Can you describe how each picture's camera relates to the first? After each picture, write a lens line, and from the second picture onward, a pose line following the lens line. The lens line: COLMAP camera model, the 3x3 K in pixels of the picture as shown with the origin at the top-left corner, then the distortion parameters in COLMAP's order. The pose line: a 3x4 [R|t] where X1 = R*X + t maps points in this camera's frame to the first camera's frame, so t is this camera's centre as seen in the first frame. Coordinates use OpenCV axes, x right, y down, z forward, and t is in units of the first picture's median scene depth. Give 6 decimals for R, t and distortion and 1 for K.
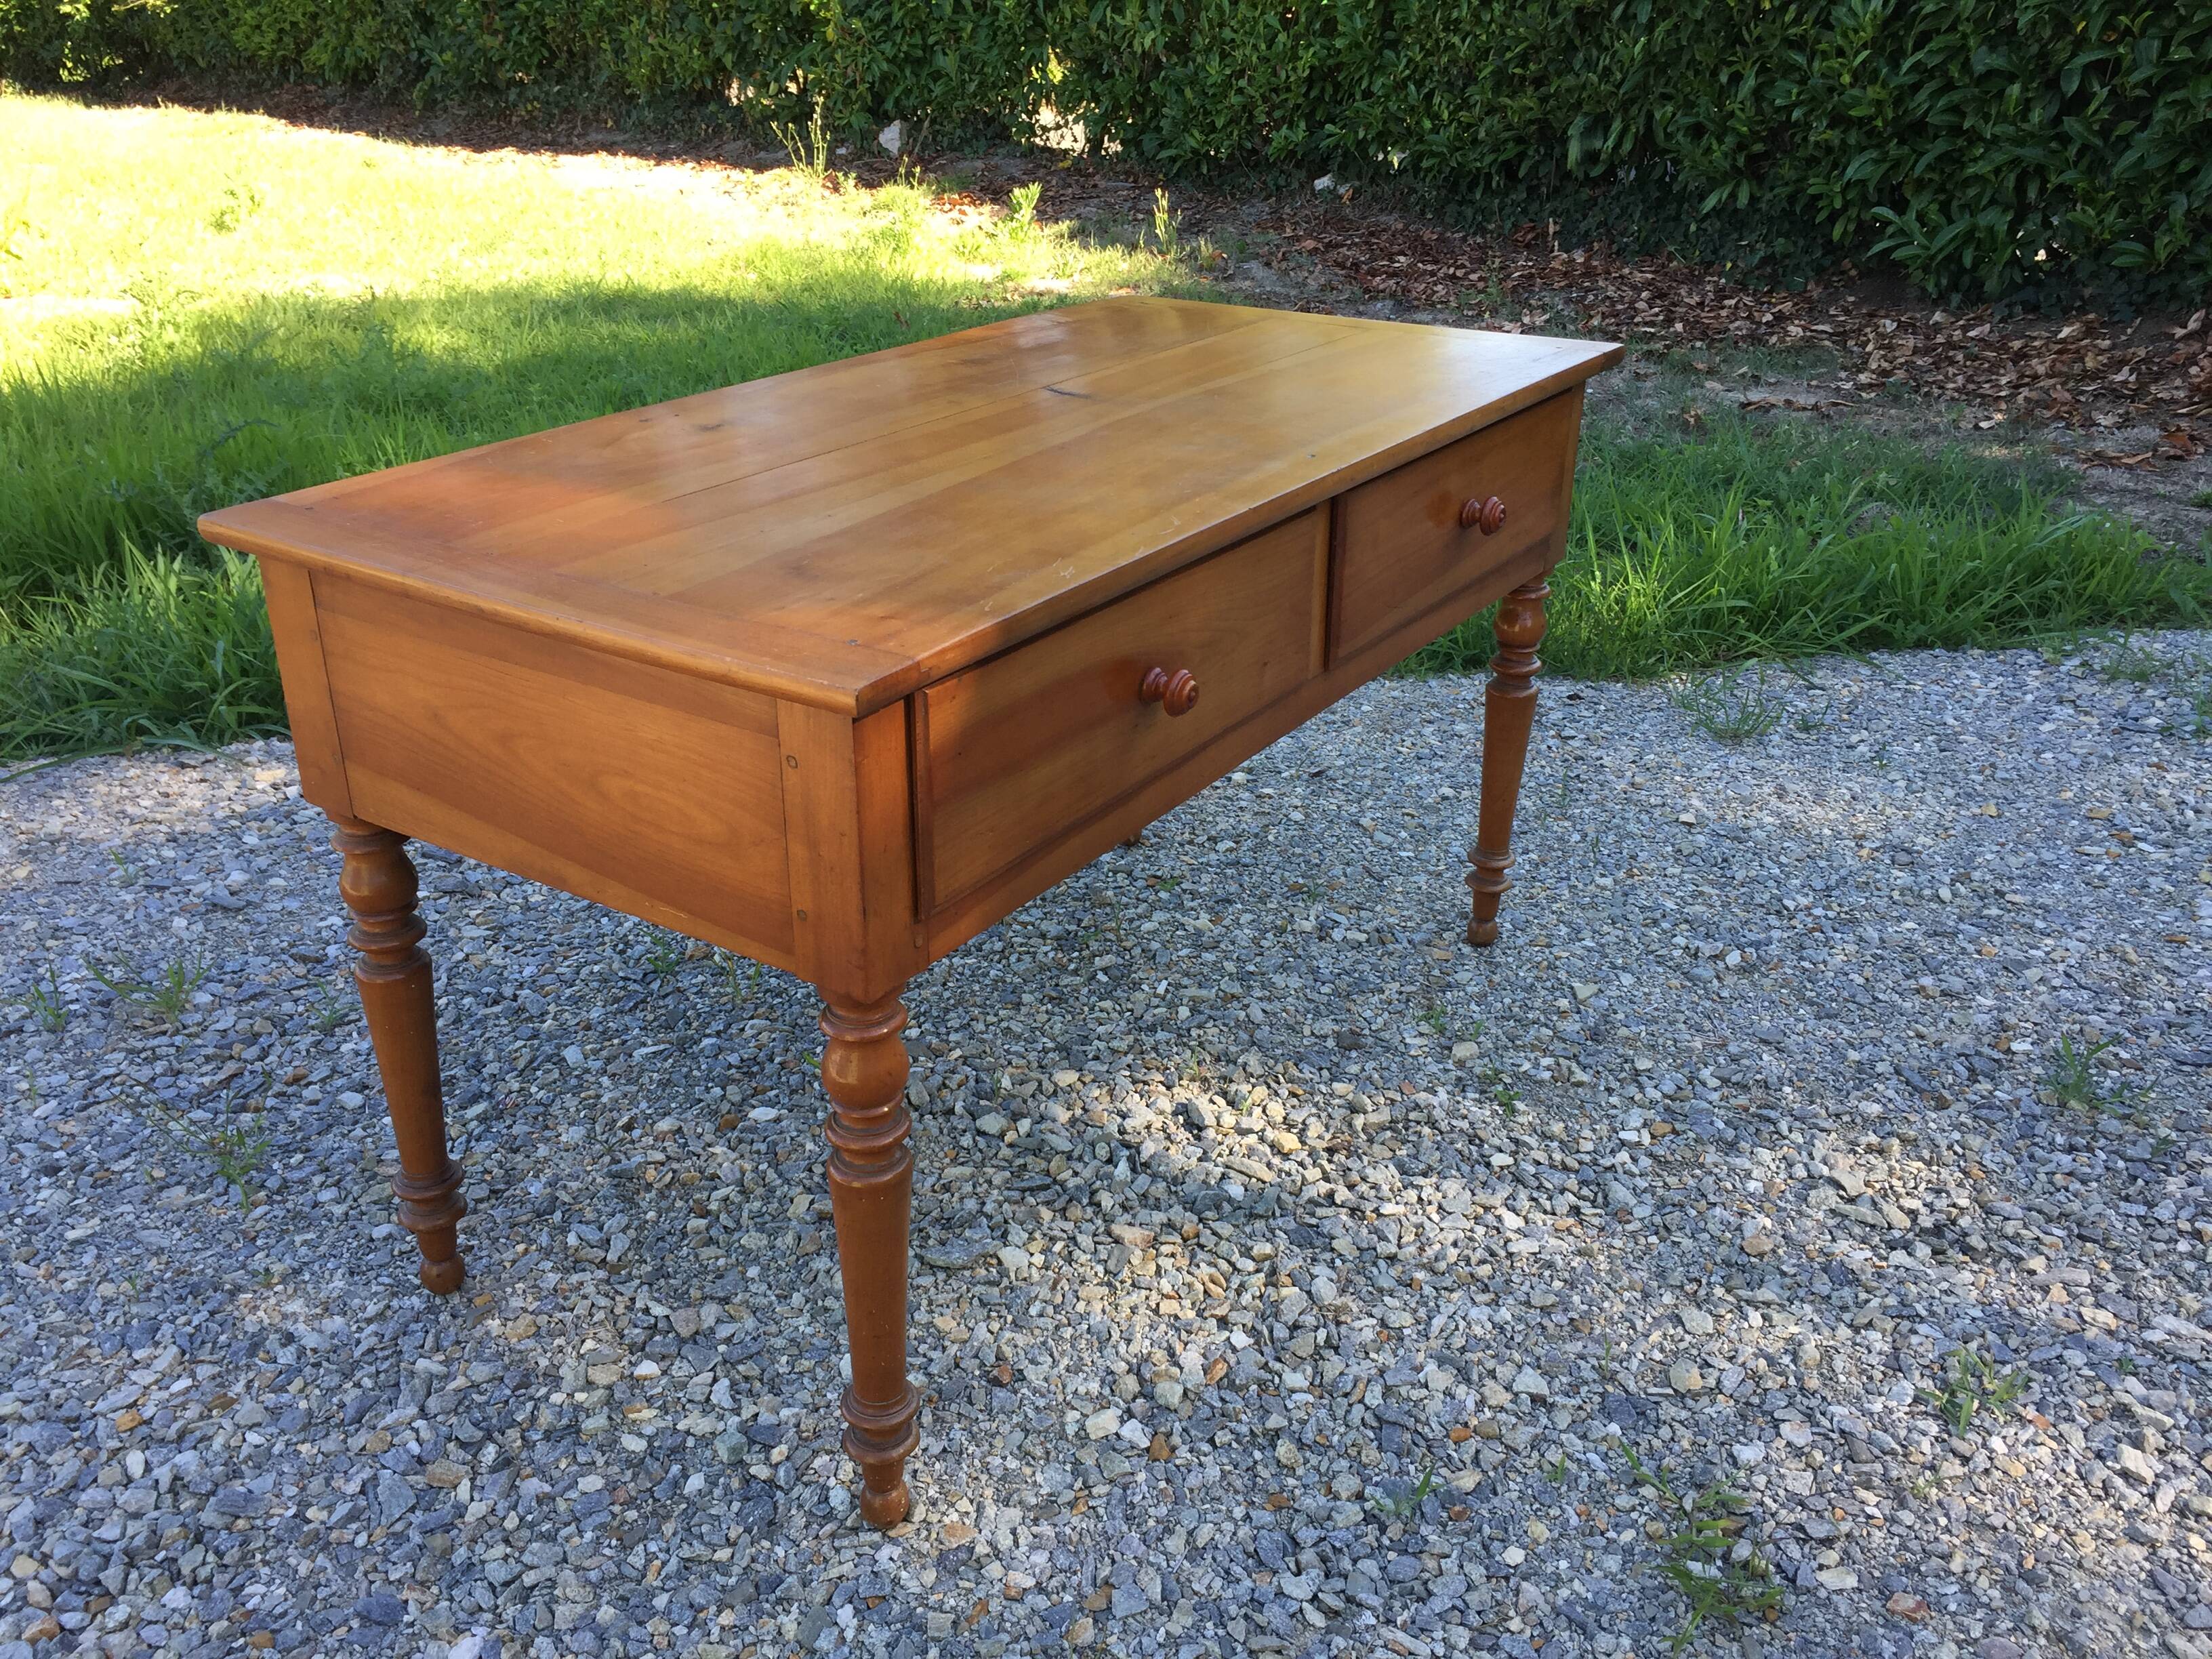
lens RADIAL K [[1879.9, 0, 1115.6], [0, 1879.9, 842.6], [0, 0, 1]] dist [0.084261, -0.114670]
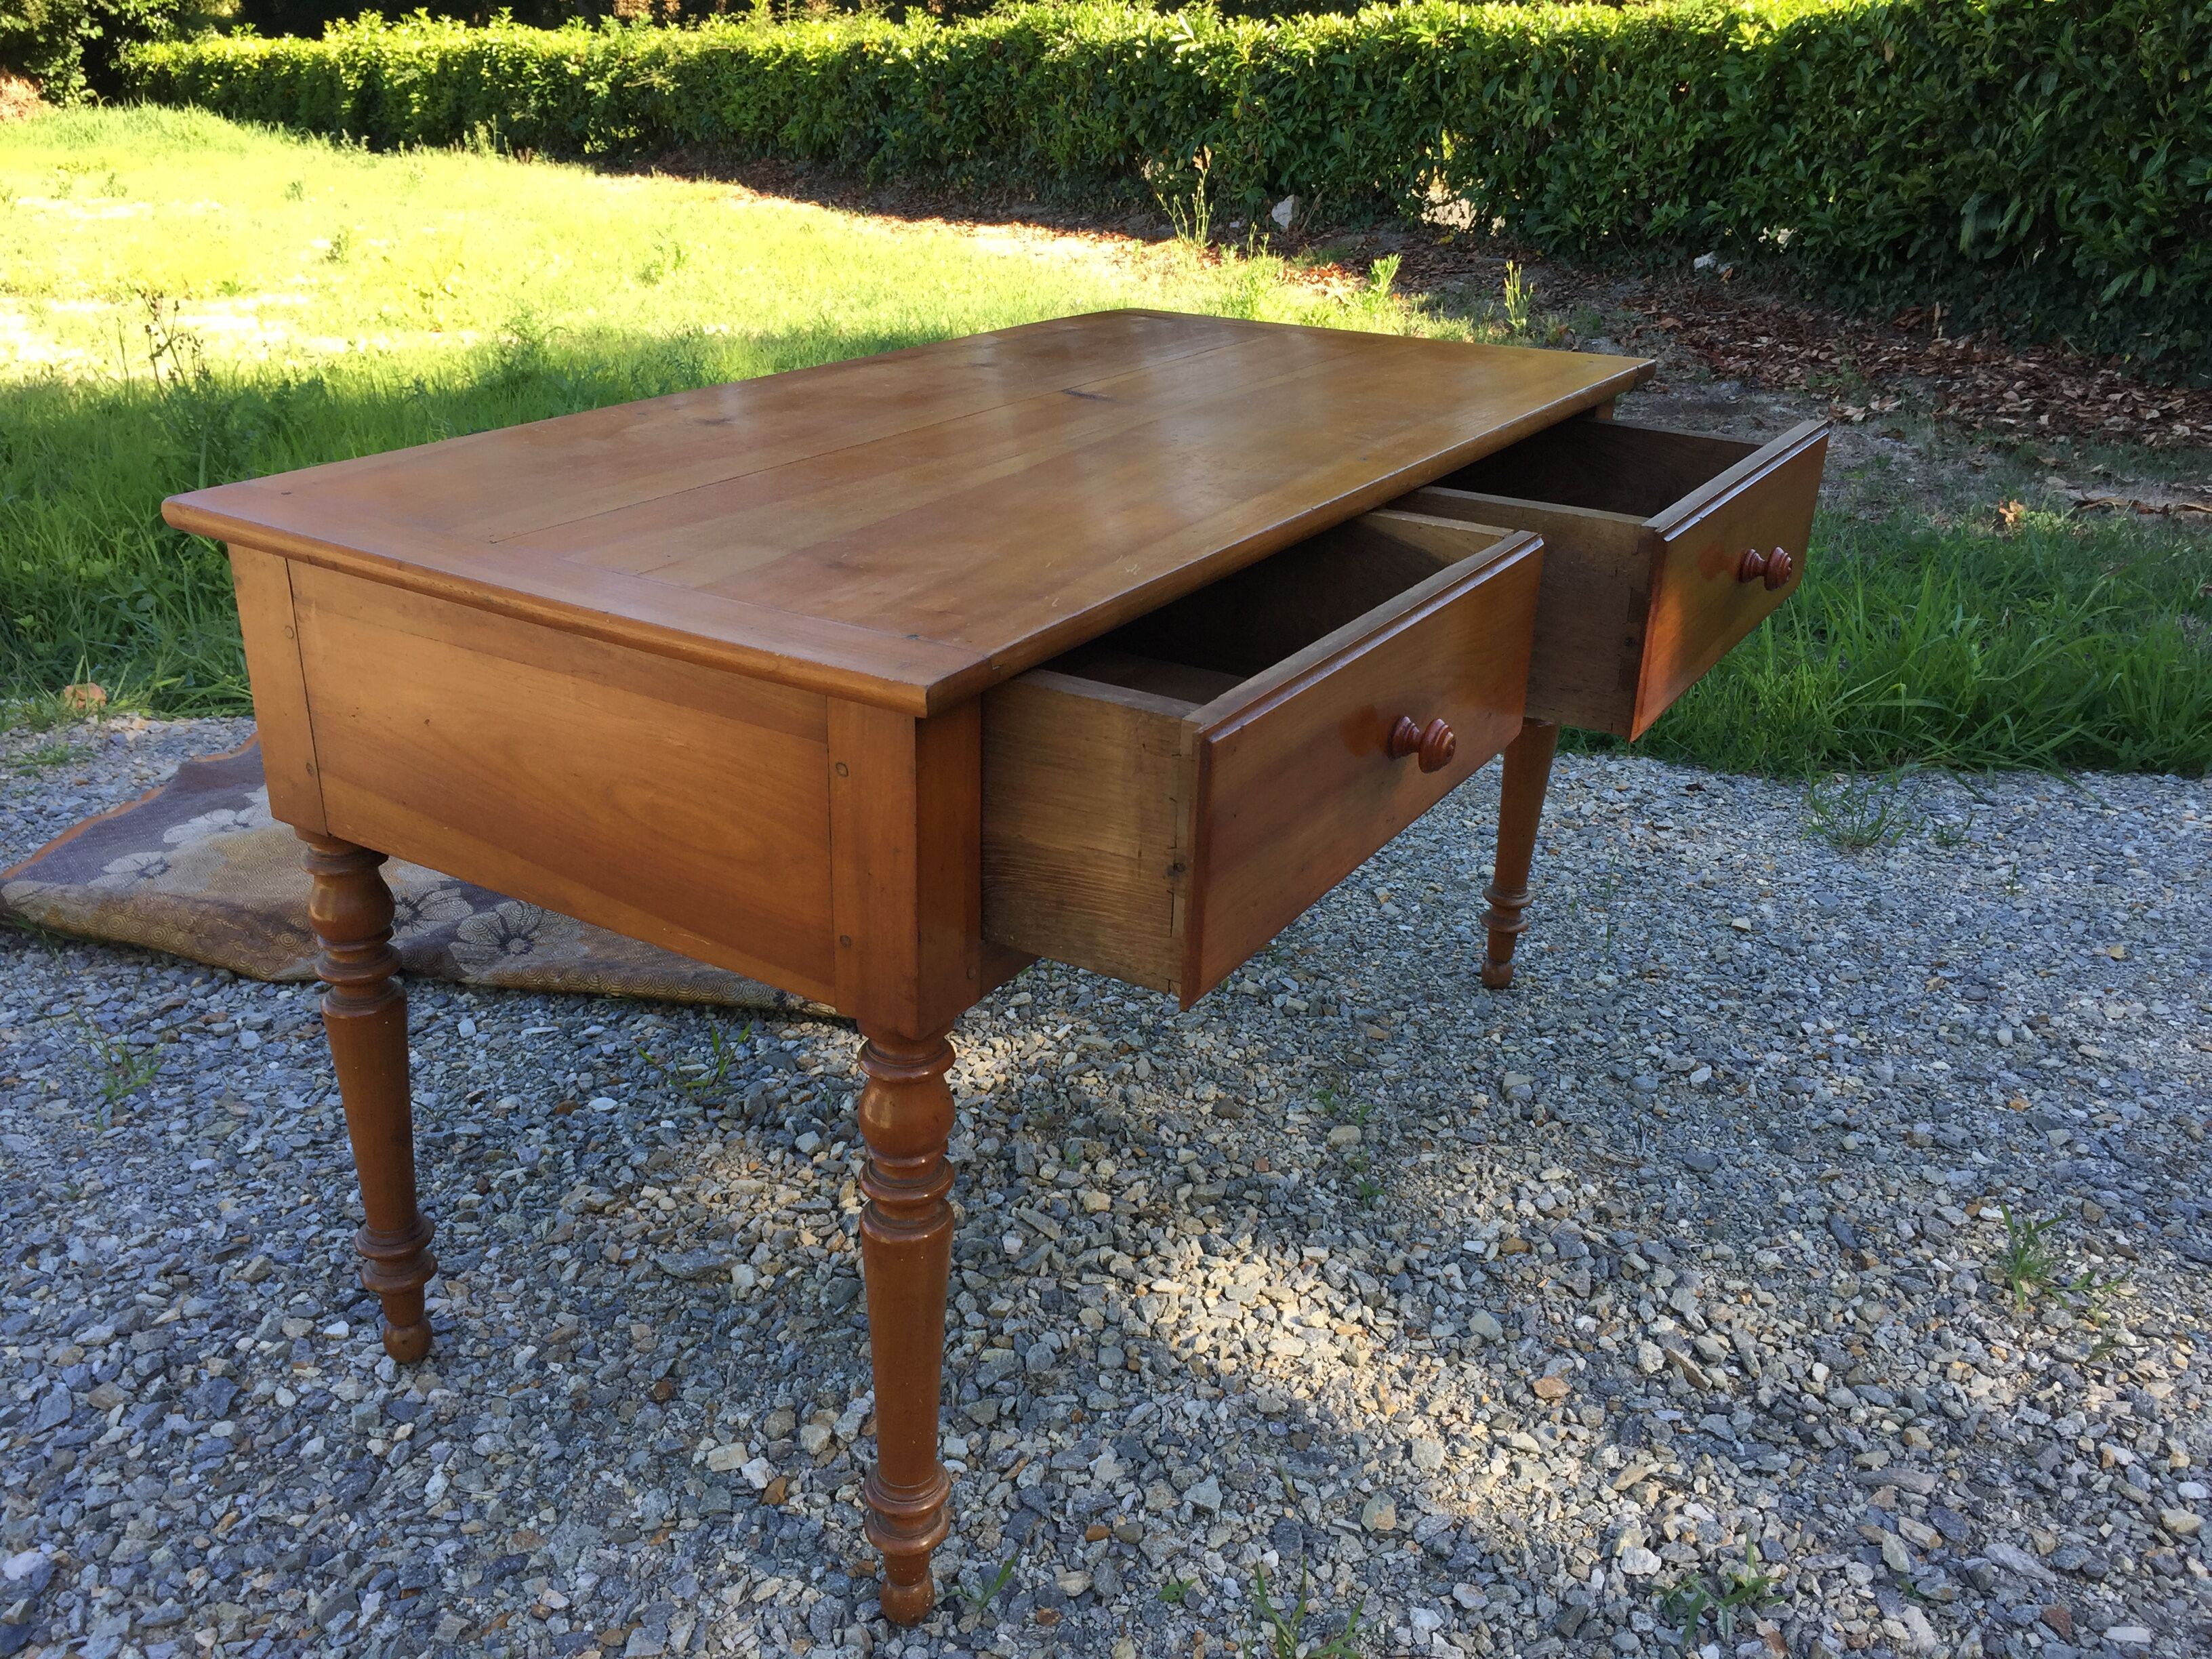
lens RADIAL K [[1878.2, 0, 1116.3], [0, 1878.2, 849.5], [0, 0, 1]] dist [0.086139, -0.119849]
pose [[0.970160, 0.095381, -0.222919, 0.275417], [-0.103874, 0.994233, -0.026661, 0.009112], [0.219091, 0.049021, 0.974472, 0.082327]]
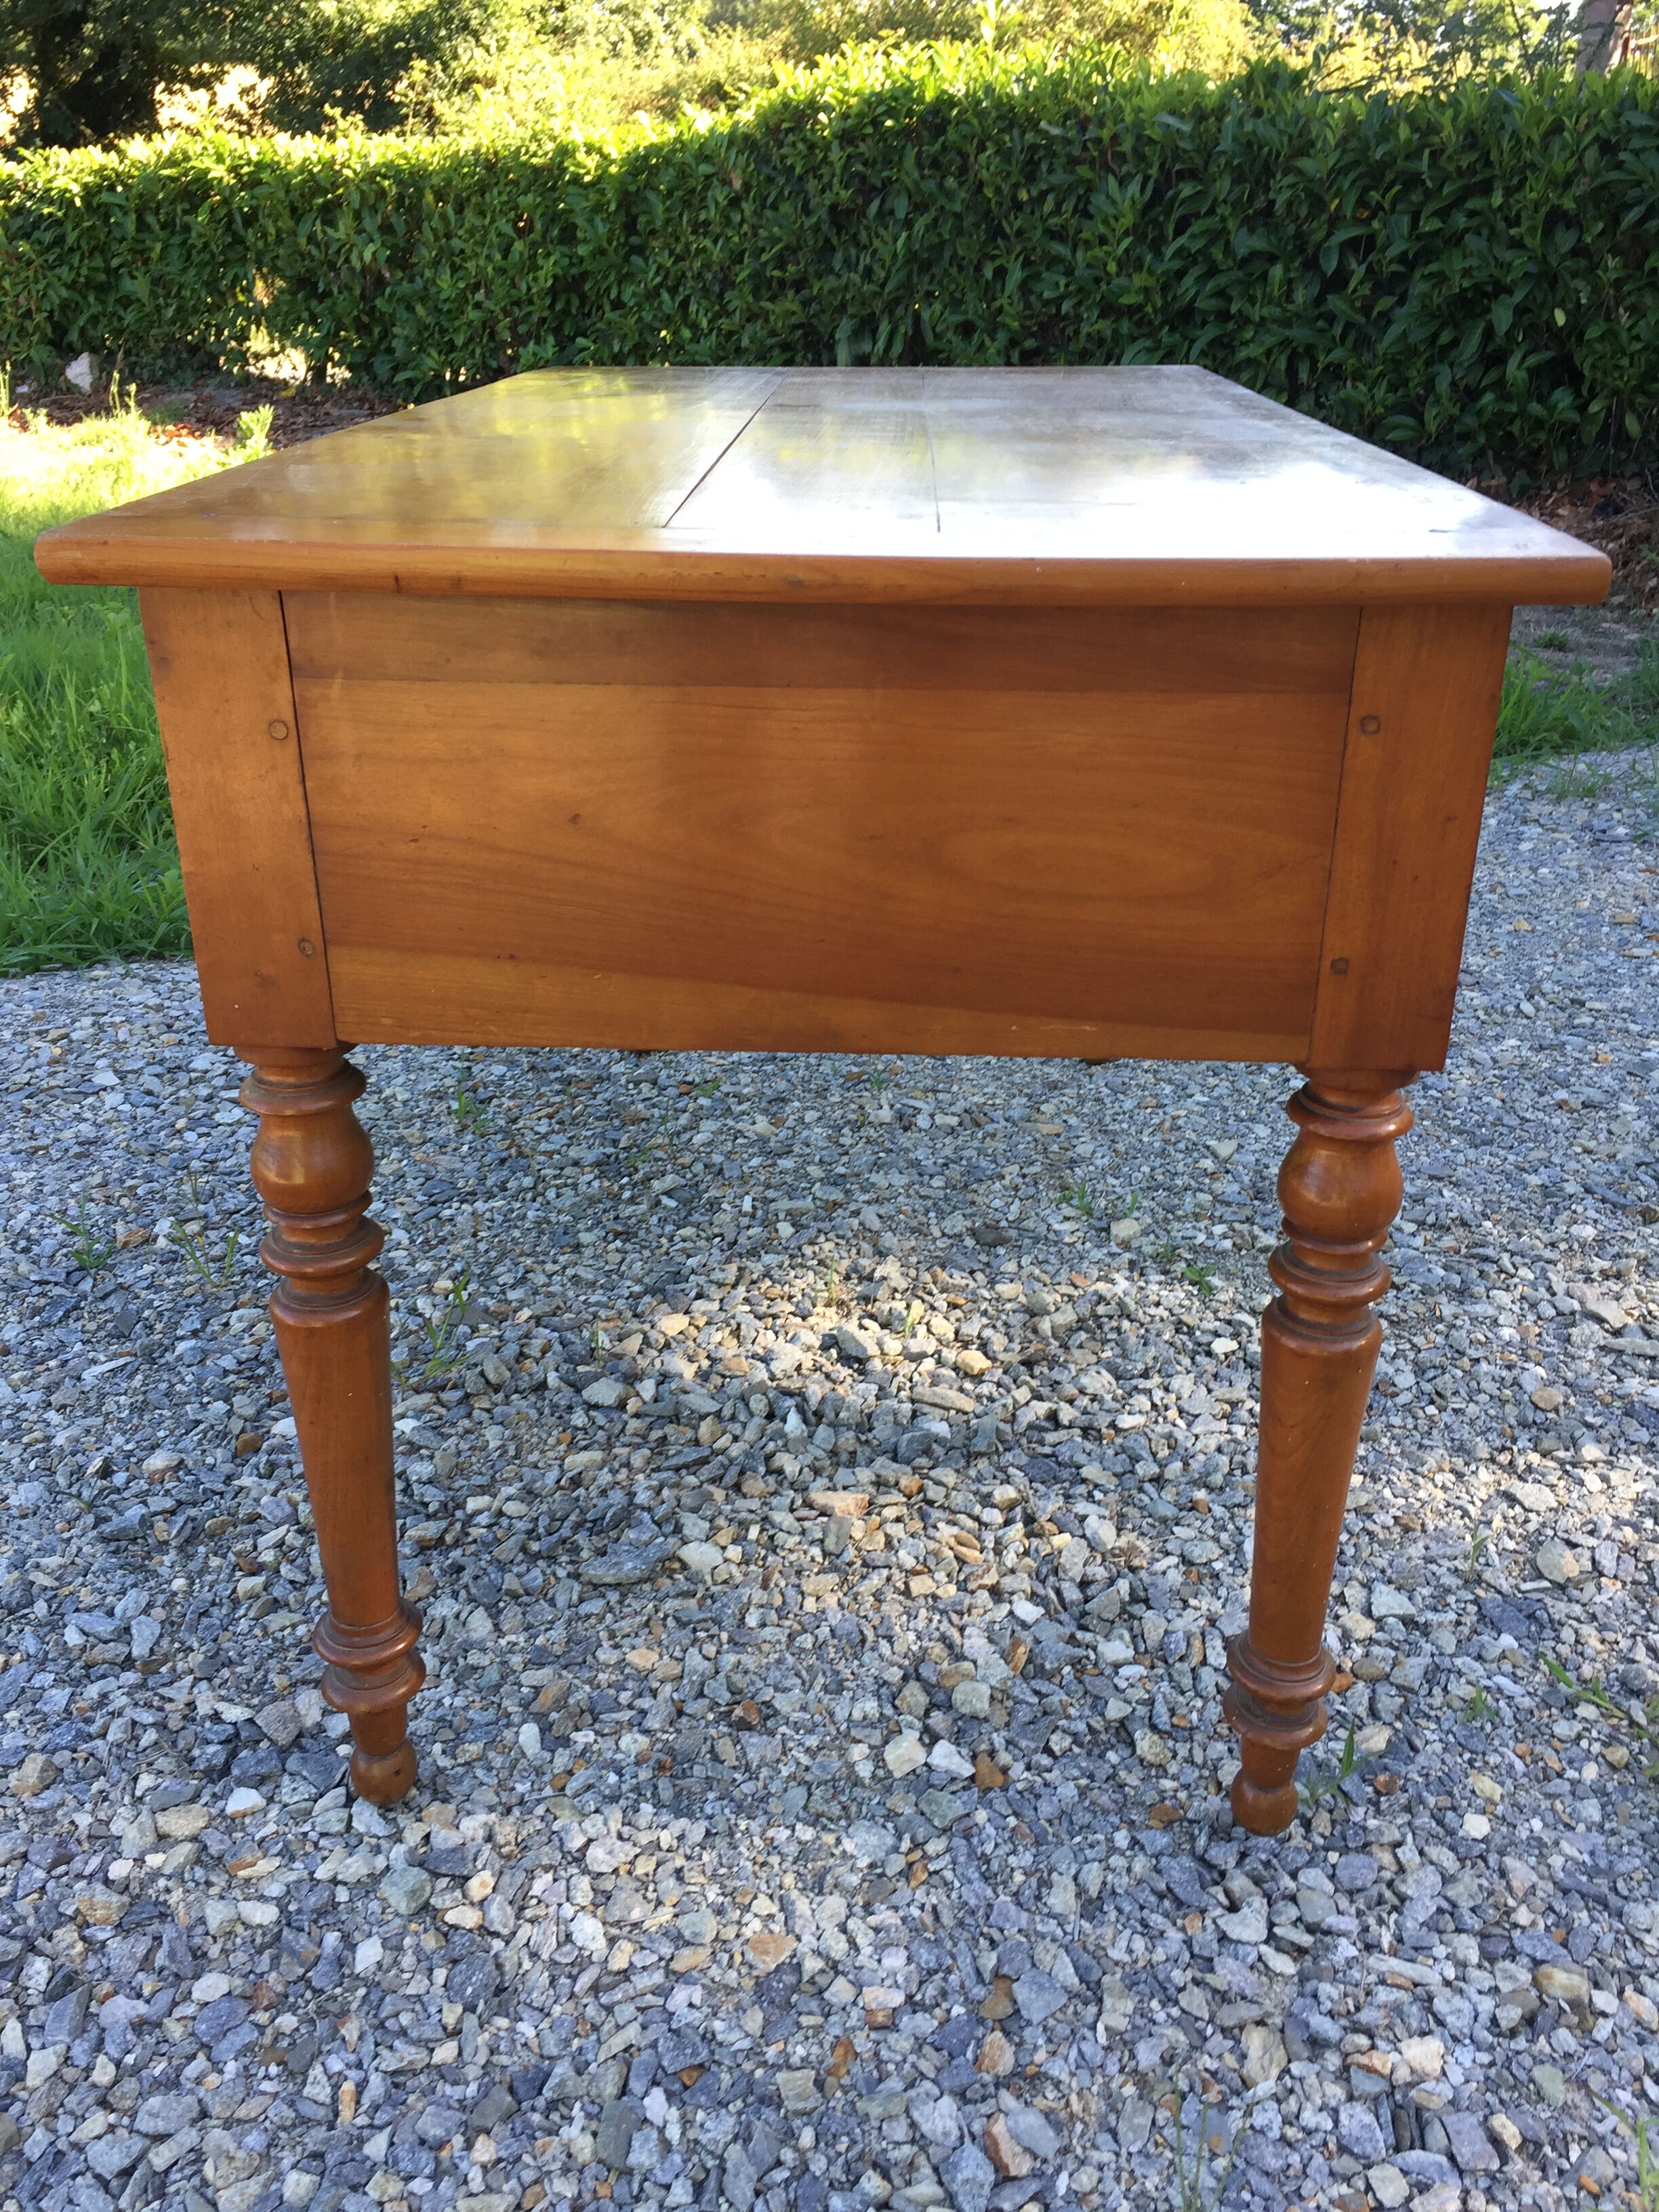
lens RADIAL K [[1878.2, 0, 820.0], [0, 1878.2, 1122.6], [0, 0, 1]] dist [0.086139, -0.119849]
pose [[0.966848, -0.111847, 0.229554, -0.138784], [0.110783, 0.993689, 0.017562, 0.033349], [-0.230070, 0.008451, 0.973137, 0.215331]]
